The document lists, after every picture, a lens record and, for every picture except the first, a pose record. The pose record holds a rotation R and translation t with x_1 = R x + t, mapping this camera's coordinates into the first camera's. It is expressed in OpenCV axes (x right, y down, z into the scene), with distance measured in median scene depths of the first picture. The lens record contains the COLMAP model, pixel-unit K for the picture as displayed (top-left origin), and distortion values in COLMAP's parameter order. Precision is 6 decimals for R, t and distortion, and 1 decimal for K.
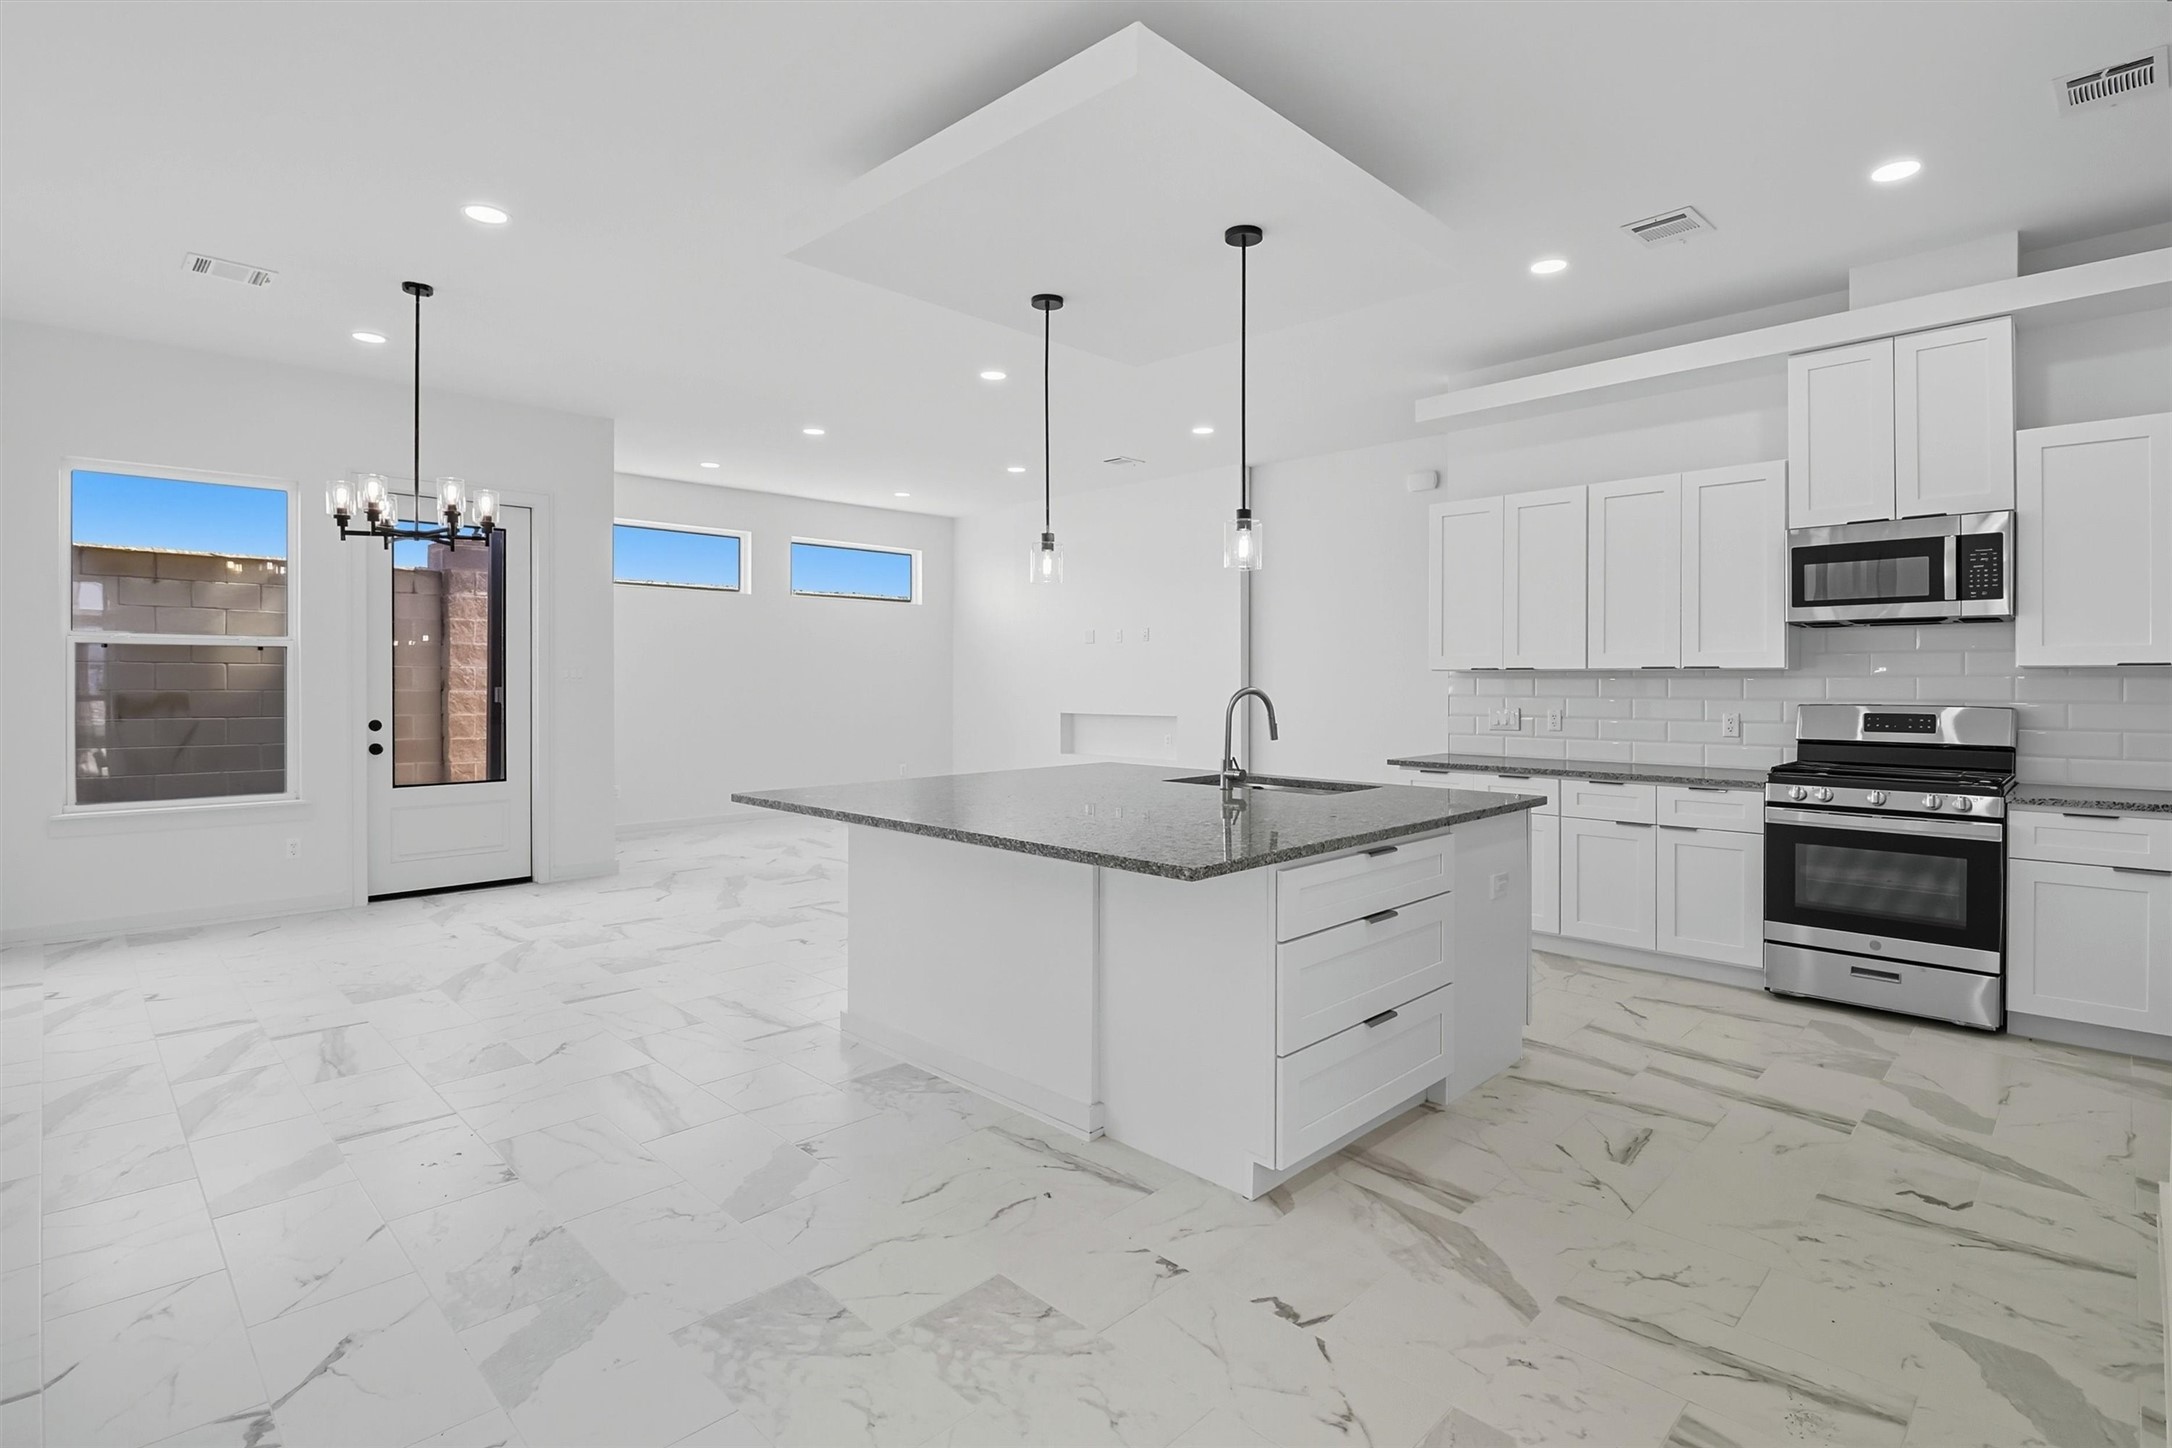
lens RADIAL K [[1052.3, 0, 1098.3], [0, 1052.3, 684.1], [0, 0, 1]] dist [-0.014620, -0.001262]
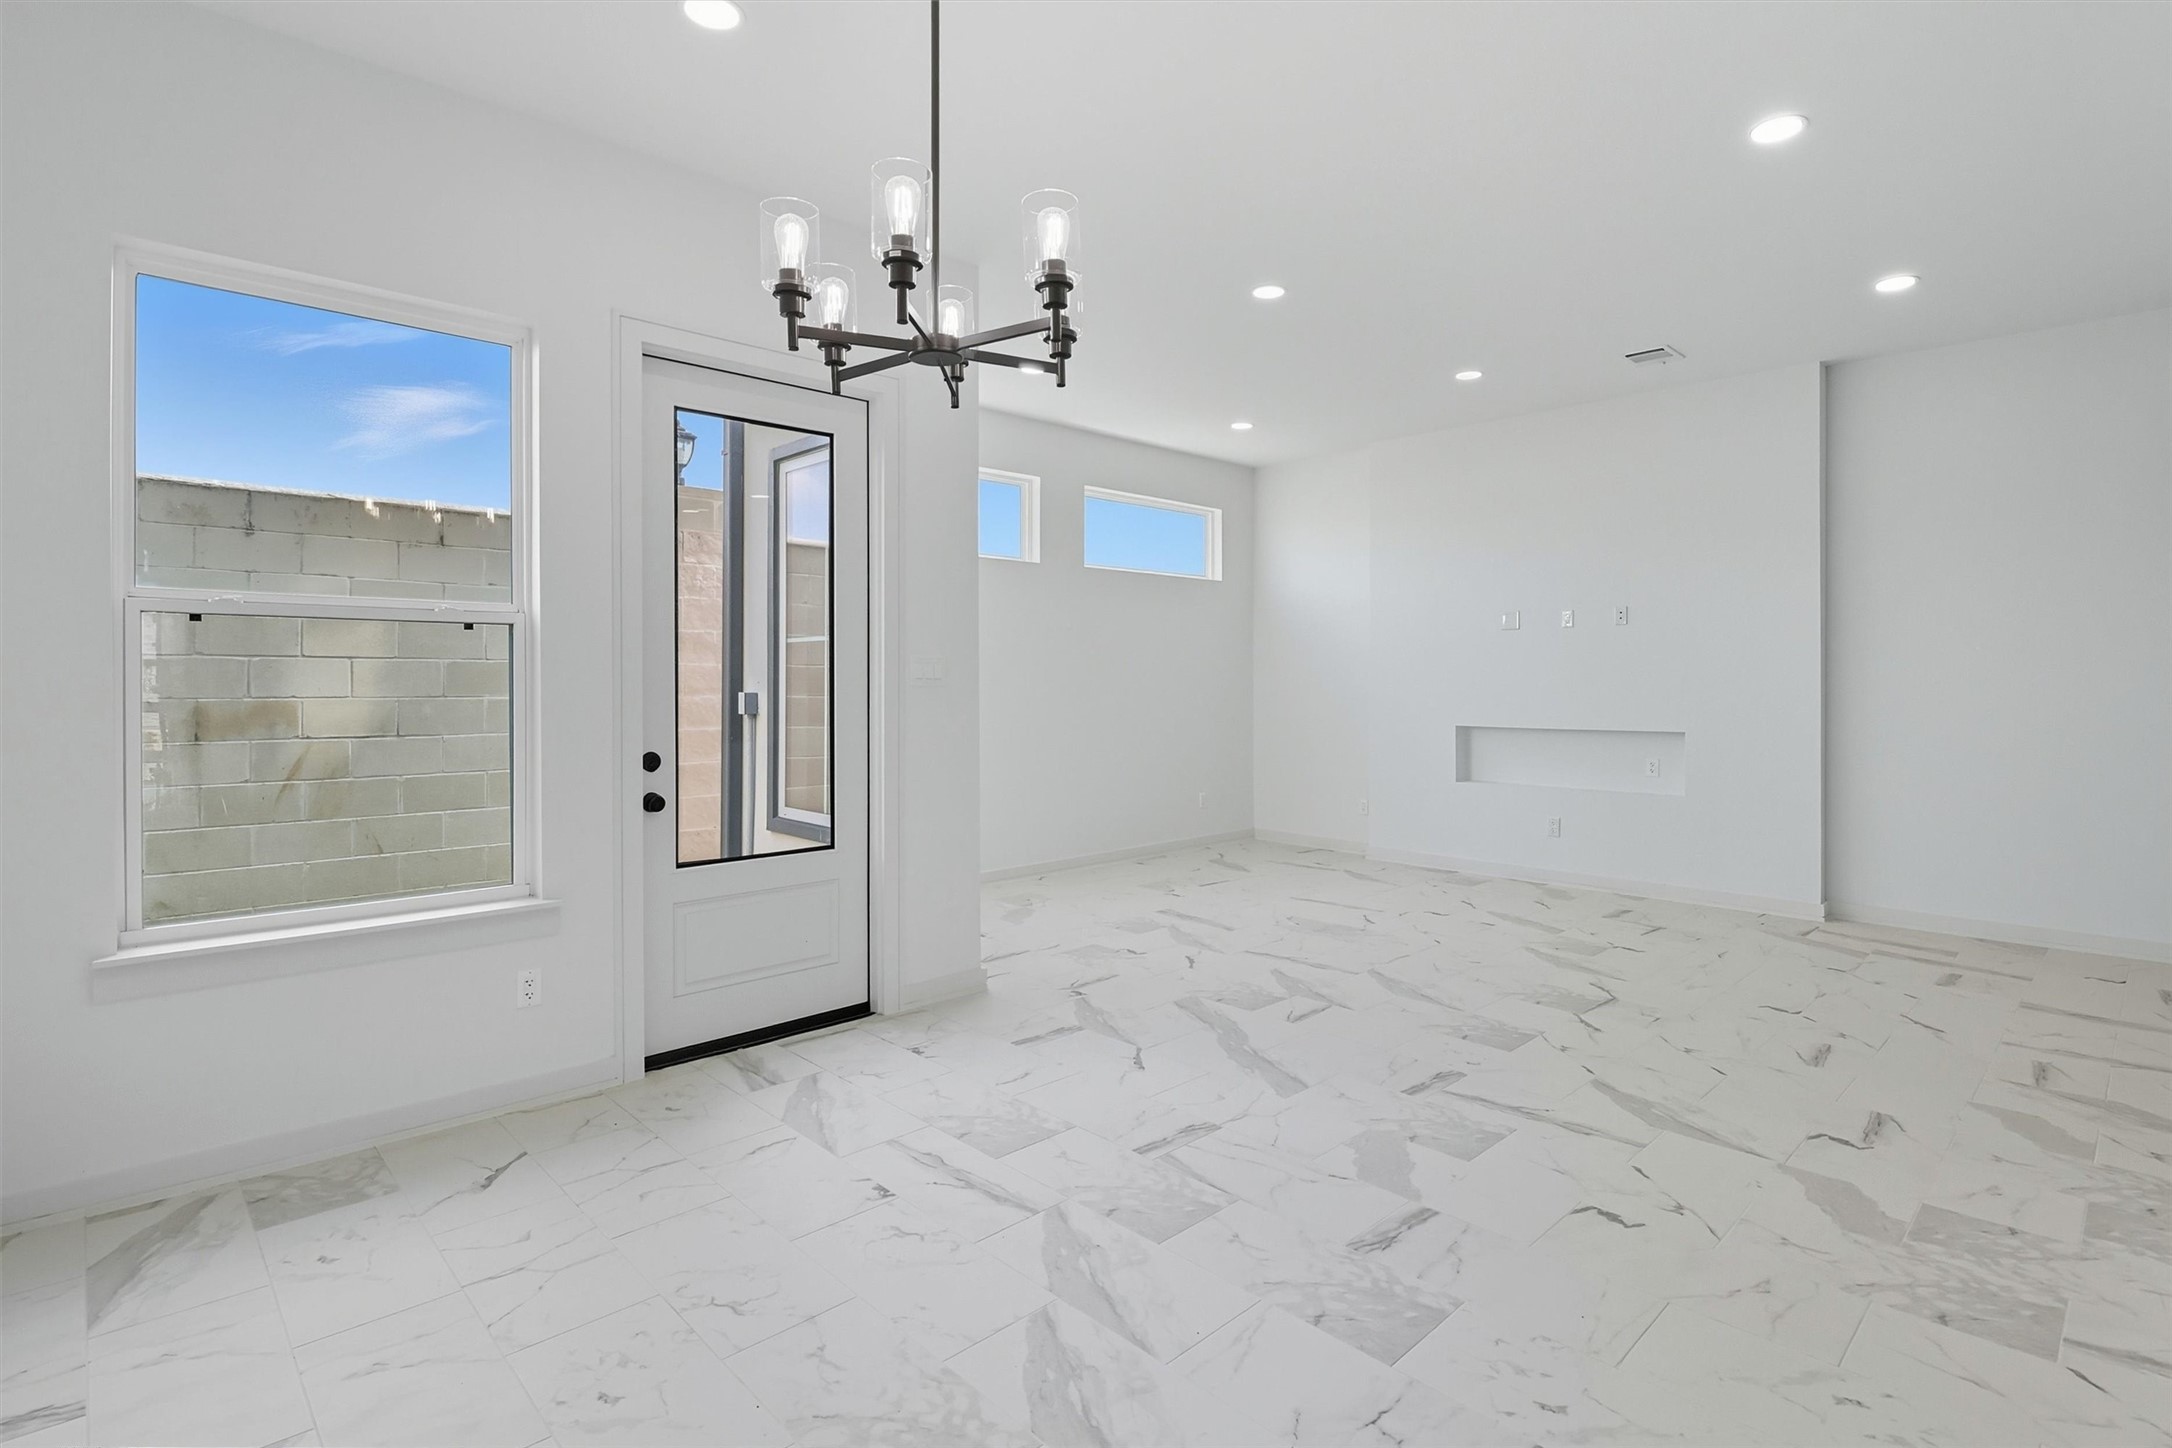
lens RADIAL K [[1052.3, 0, 1079.8], [0, 1052.3, 687.1], [0, 0, 1]] dist [-0.014620, -0.001262]
pose [[0.999385, -0.000269, -0.035060, -0.375610], [0.000374, 0.999995, 0.002996, -0.001793], [0.035059, -0.003007, 0.999381, 0.373816]]
